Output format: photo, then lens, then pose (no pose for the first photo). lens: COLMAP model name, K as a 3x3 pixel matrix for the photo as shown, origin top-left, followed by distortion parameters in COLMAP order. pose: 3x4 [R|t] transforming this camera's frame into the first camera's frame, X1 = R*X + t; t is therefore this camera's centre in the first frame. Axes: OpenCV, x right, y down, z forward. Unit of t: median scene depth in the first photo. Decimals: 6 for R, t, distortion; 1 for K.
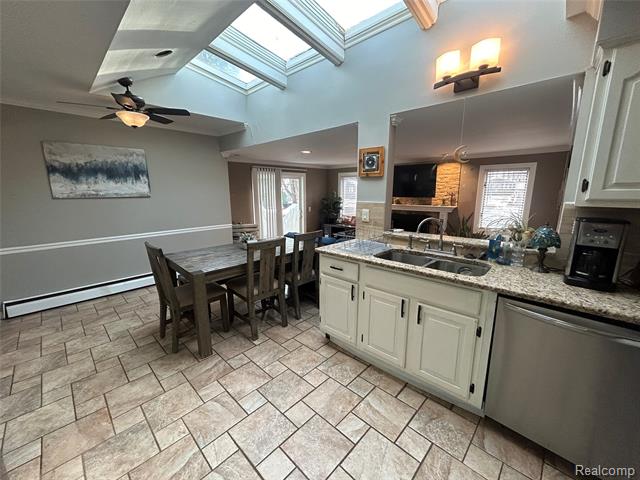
lens RADIAL K [[258.6, 0, 319.9], [0, 258.6, 240.6], [0, 0, 1]] dist [0.000270, 0.000288]
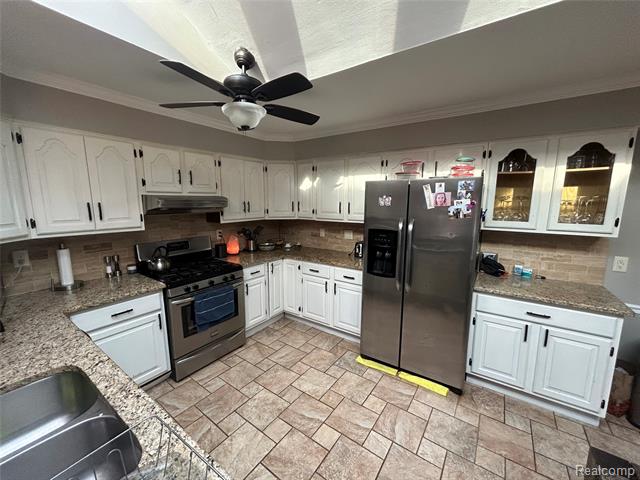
lens RADIAL K [[258.6, 0, 318.8], [0, 258.6, 239.6], [0, 0, 1]] dist [0.000270, 0.000288]
pose [[-0.989268, 0.023388, -0.144228, 0.019471], [-0.027366, 0.939981, 0.340128, -0.306142], [0.143527, 0.340424, -0.929253, 1.142090]]
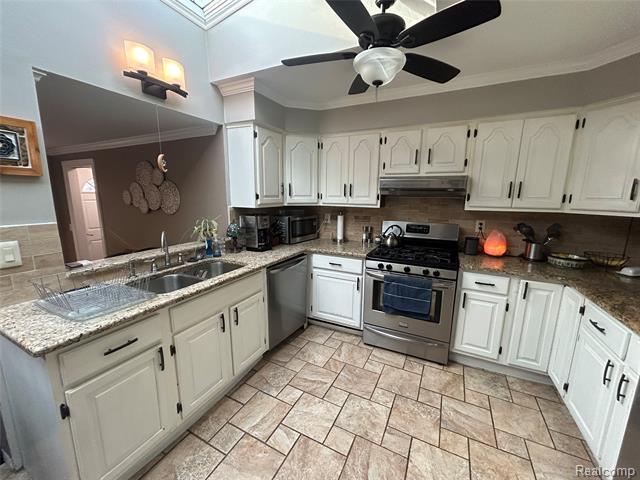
lens RADIAL K [[258.6, 0, 319.0], [0, 258.6, 239.9], [0, 0, 1]] dist [0.000270, 0.000288]
pose [[-0.288282, -0.168111, 0.942673, -0.513511], [0.178701, 0.957727, 0.225444, -0.150790], [-0.940723, 0.233448, -0.246054, 0.666970]]
